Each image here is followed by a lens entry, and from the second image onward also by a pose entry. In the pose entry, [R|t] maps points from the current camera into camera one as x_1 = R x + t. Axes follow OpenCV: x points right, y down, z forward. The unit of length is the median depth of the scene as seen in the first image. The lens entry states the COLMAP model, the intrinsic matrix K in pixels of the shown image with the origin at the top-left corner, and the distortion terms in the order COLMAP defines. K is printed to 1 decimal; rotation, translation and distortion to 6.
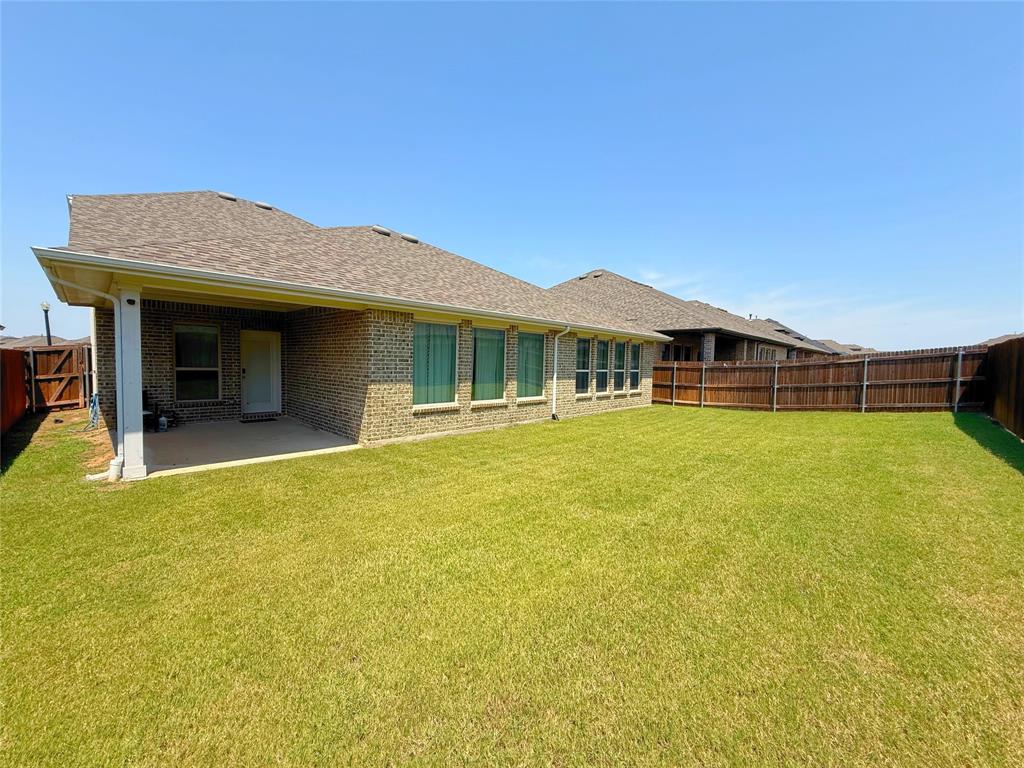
lens RADIAL K [[411.5, 0, 512.0], [0, 411.5, 384.0], [0, 0, 1]] dist [0.000863, 0.000012]
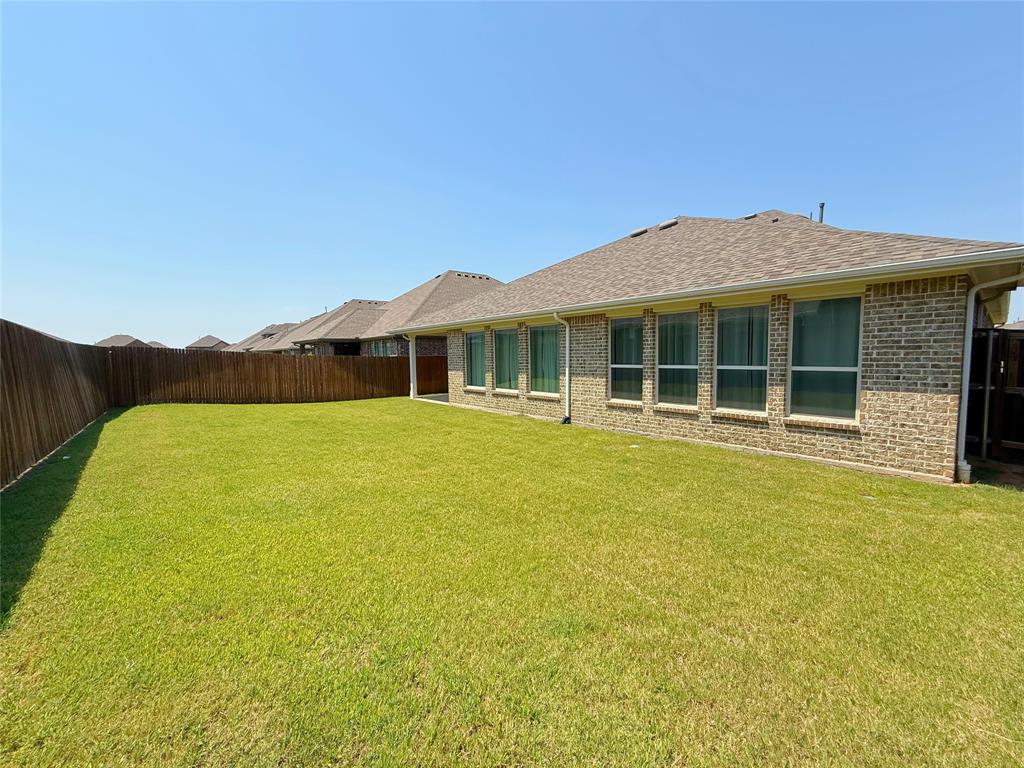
lens RADIAL K [[411.5, 0, 512.0], [0, 411.5, 384.0], [0, 0, 1]] dist [0.000863, 0.000012]
pose [[-0.119762, 0.045542, -0.991758, 0.955860], [-0.045338, 0.997654, 0.051288, -0.031878], [0.991767, 0.051106, -0.117416, 0.989448]]
